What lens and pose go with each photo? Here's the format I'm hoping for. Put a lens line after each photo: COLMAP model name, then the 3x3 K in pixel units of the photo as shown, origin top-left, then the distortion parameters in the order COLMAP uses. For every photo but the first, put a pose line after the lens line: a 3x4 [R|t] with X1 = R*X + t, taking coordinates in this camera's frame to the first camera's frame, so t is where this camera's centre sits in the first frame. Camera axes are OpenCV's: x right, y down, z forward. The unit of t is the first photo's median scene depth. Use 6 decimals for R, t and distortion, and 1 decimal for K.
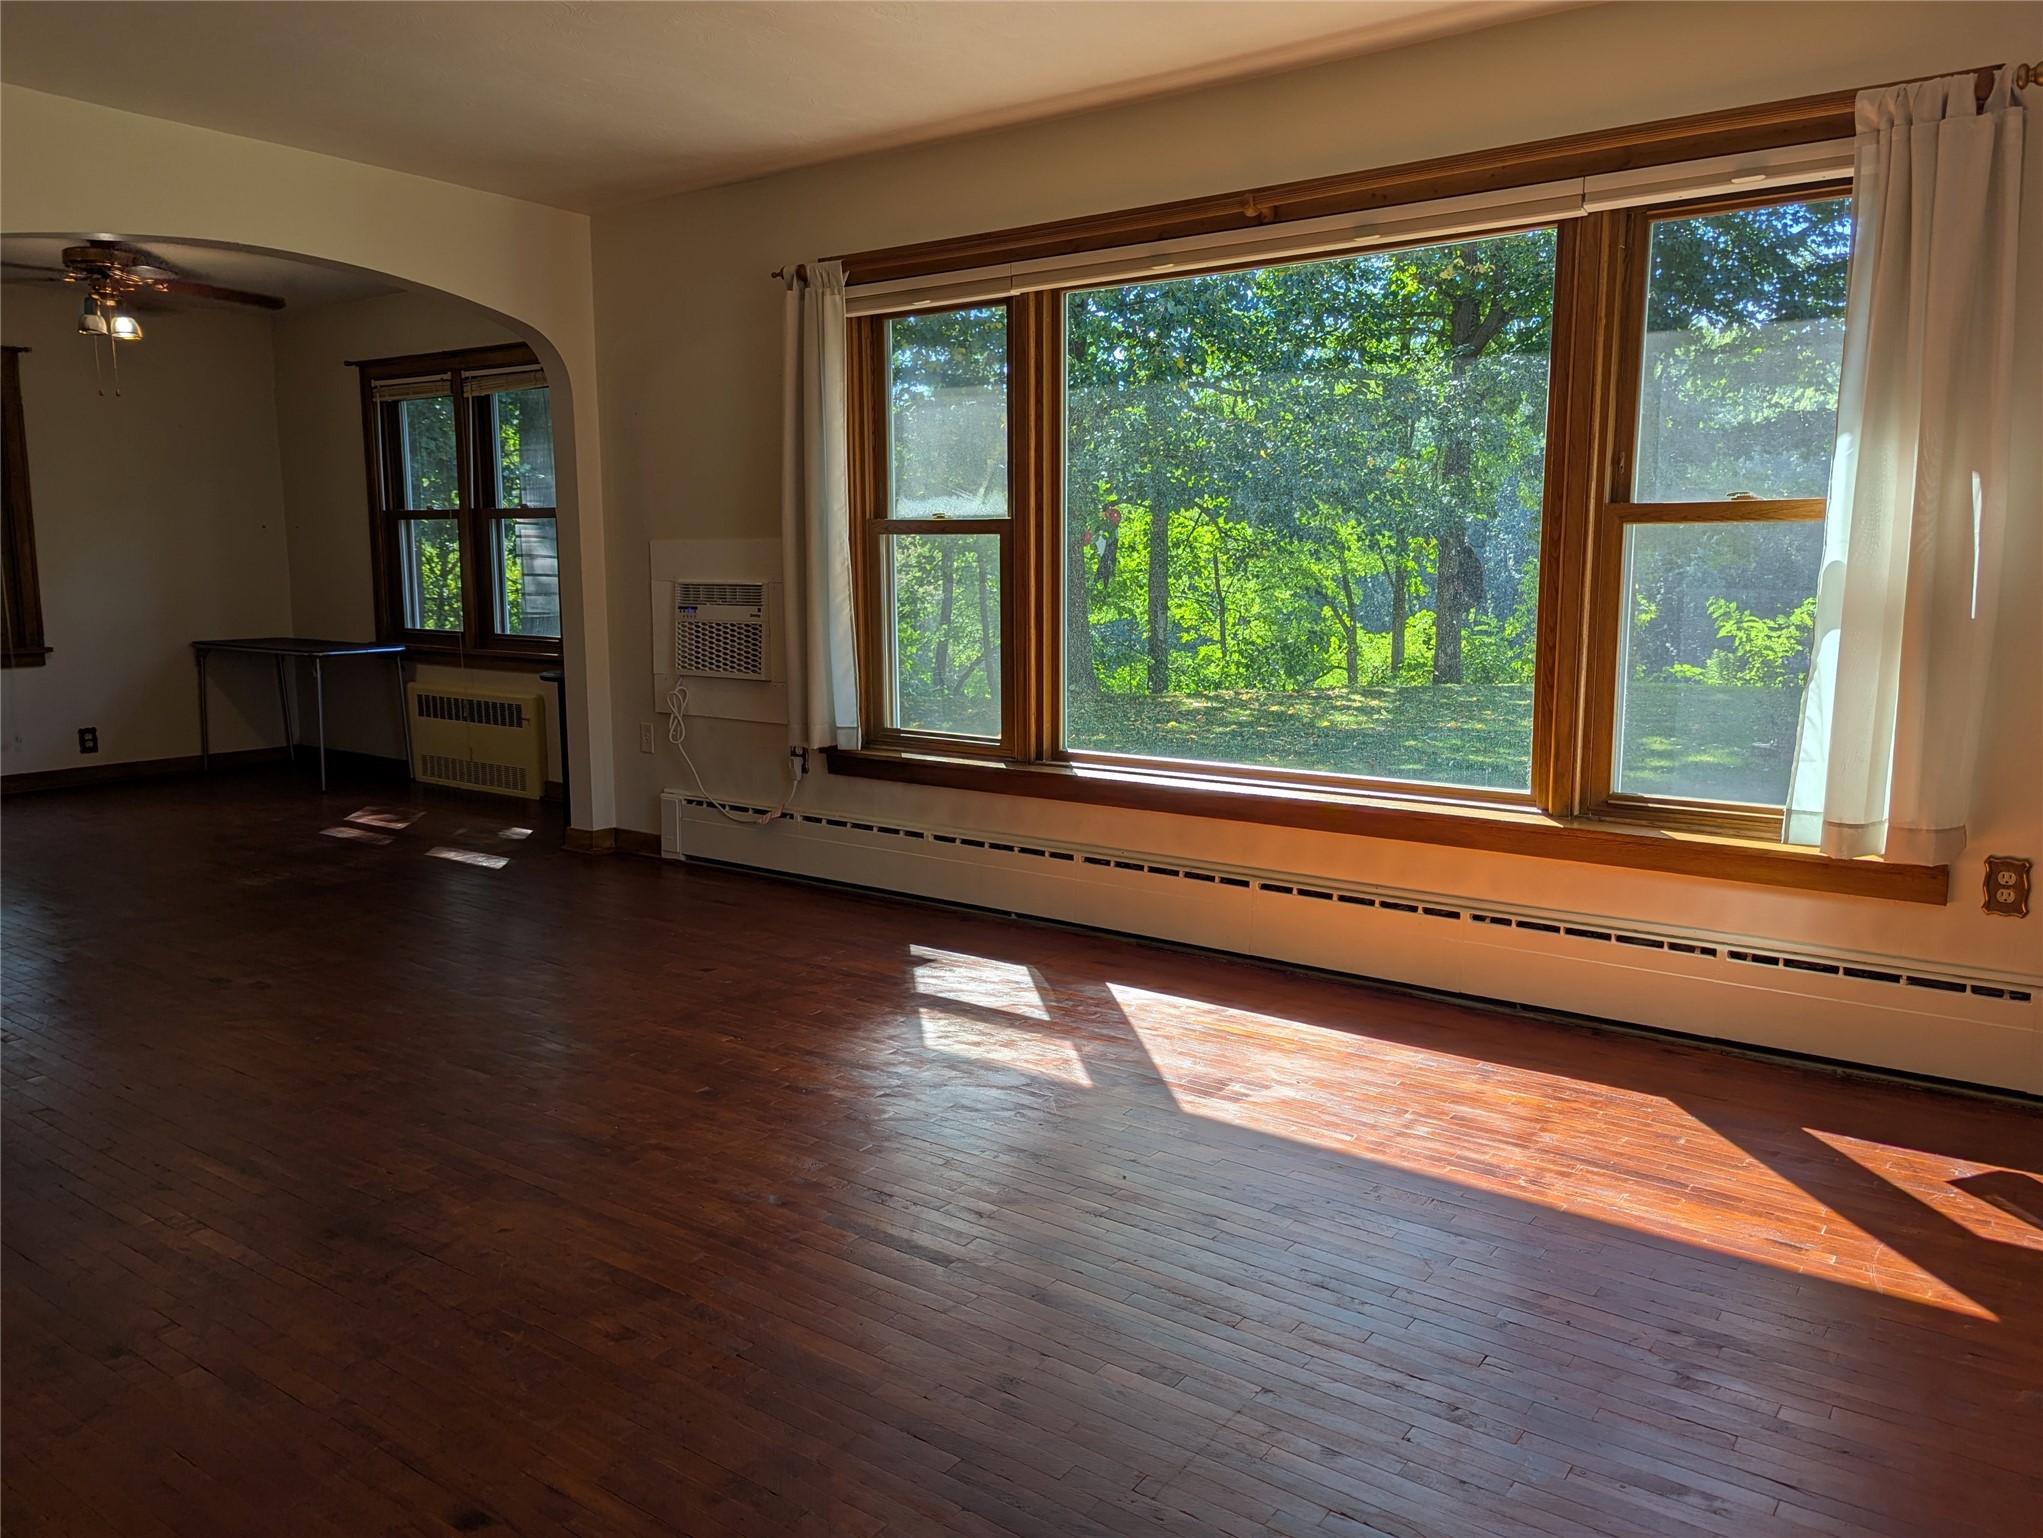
lens RADIAL K [[1490.0, 0, 1026.3], [0, 1490.0, 758.2], [0, 0, 1]] dist [0.072245, -0.066164]
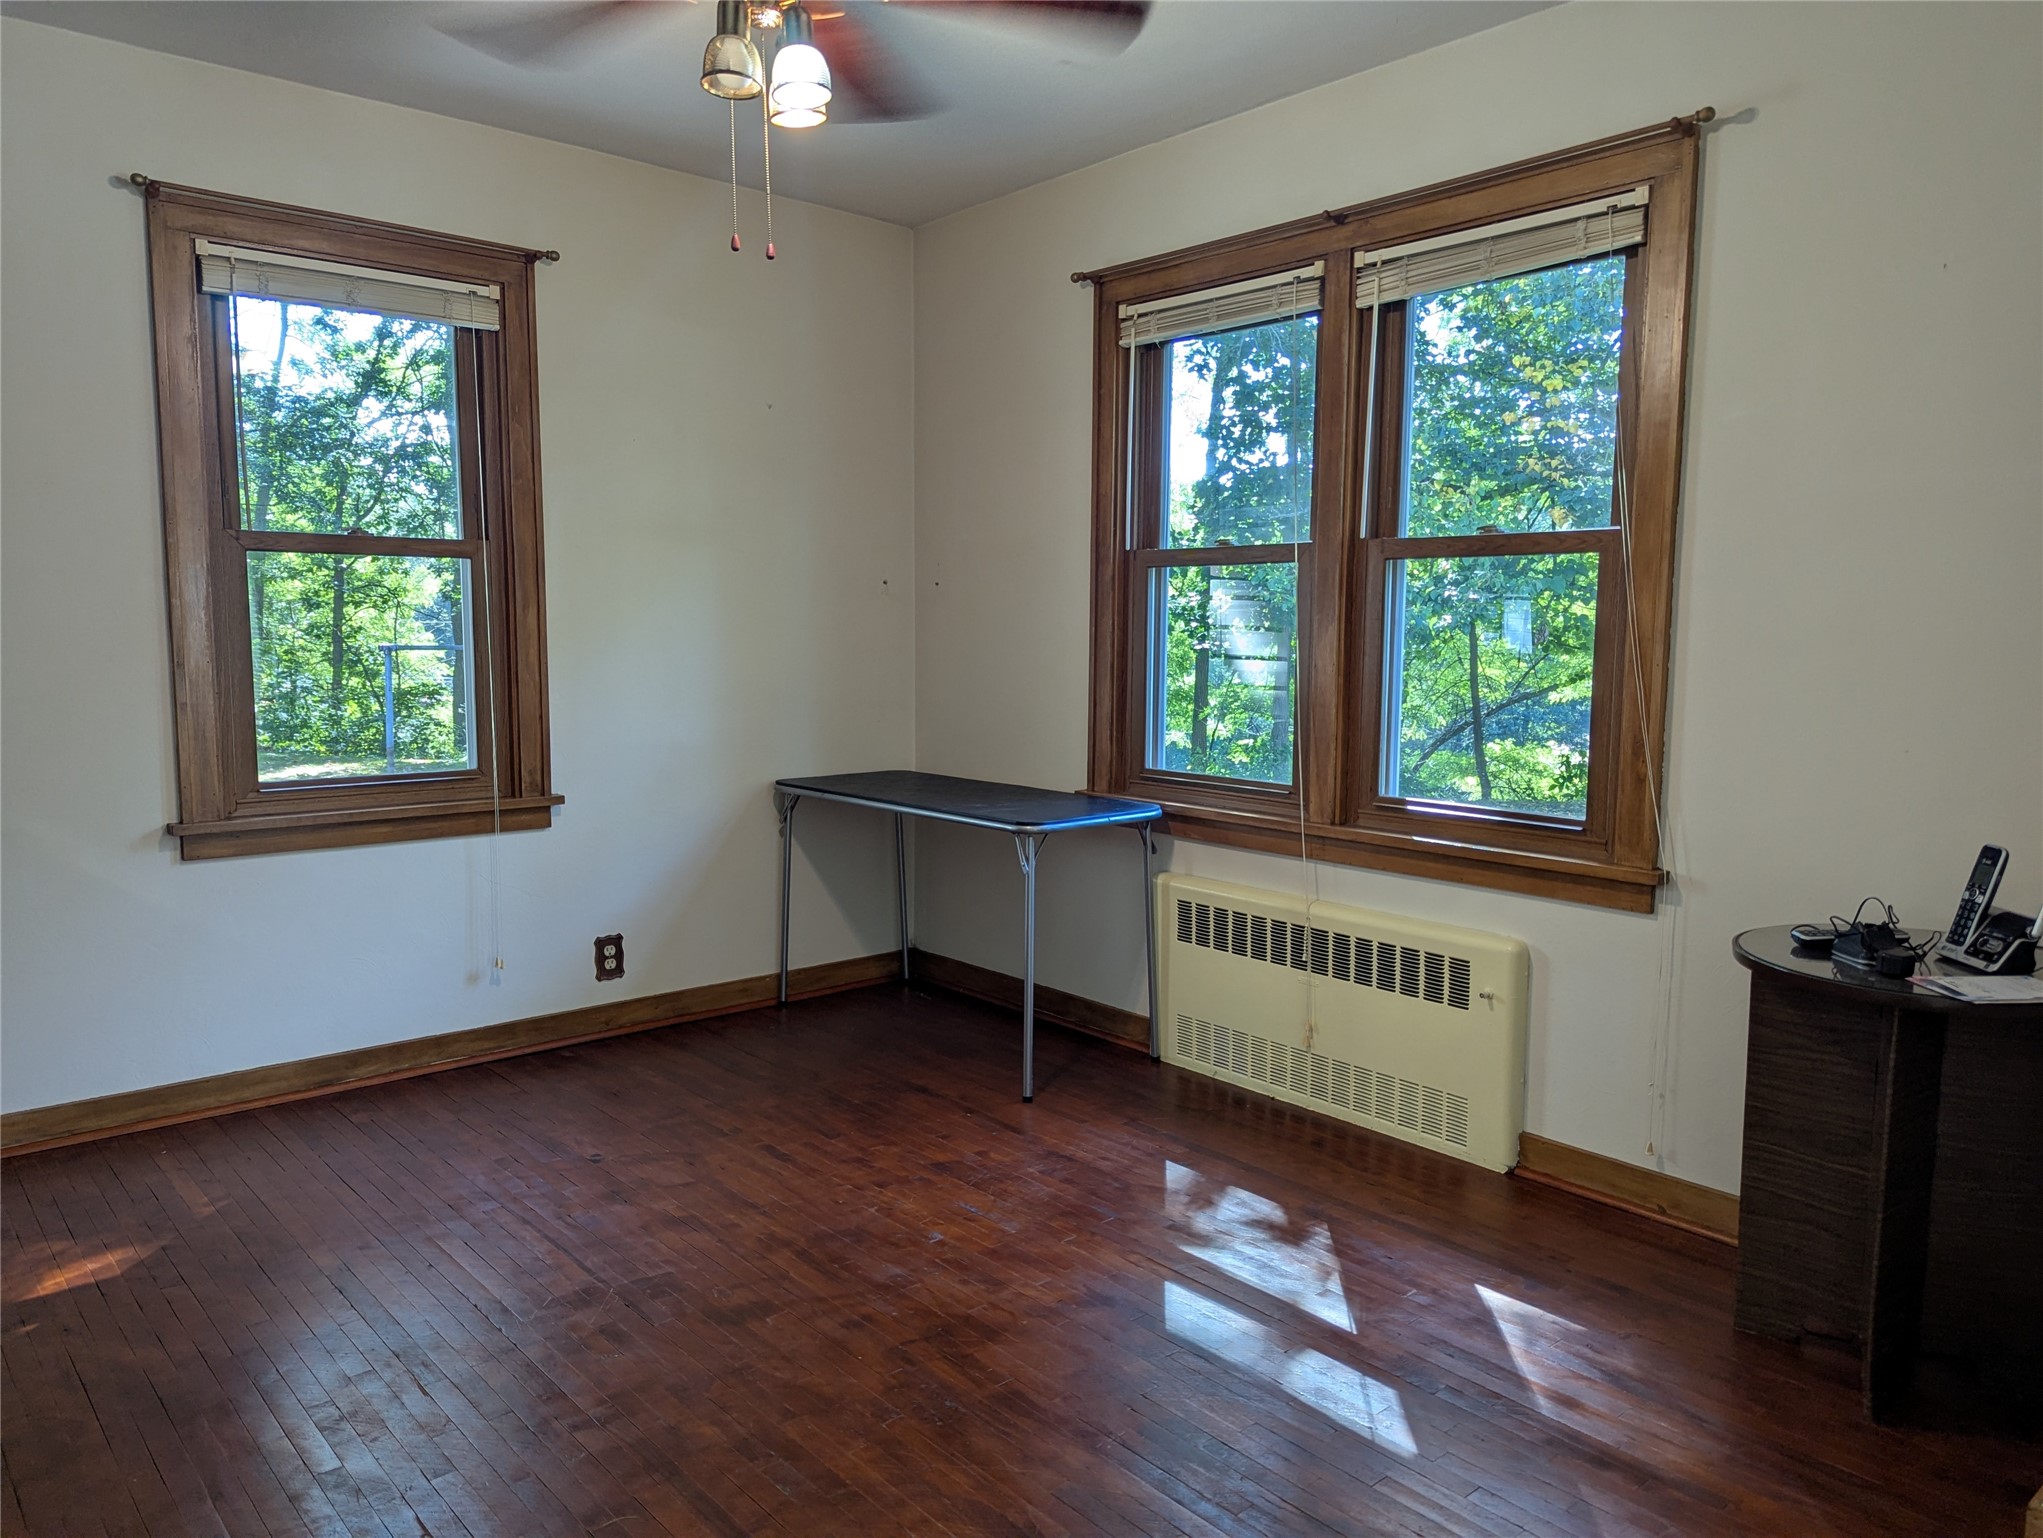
lens RADIAL K [[1442.1, 0, 1028.3], [0, 1442.1, 774.7], [0, 0, 1]] dist [0.062234, -0.054205]
pose [[0.975822, 0.030291, -0.216458, -0.352062], [-0.036760, 0.998988, -0.025924, -0.071502], [0.215453, 0.033254, 0.975948, 0.505143]]
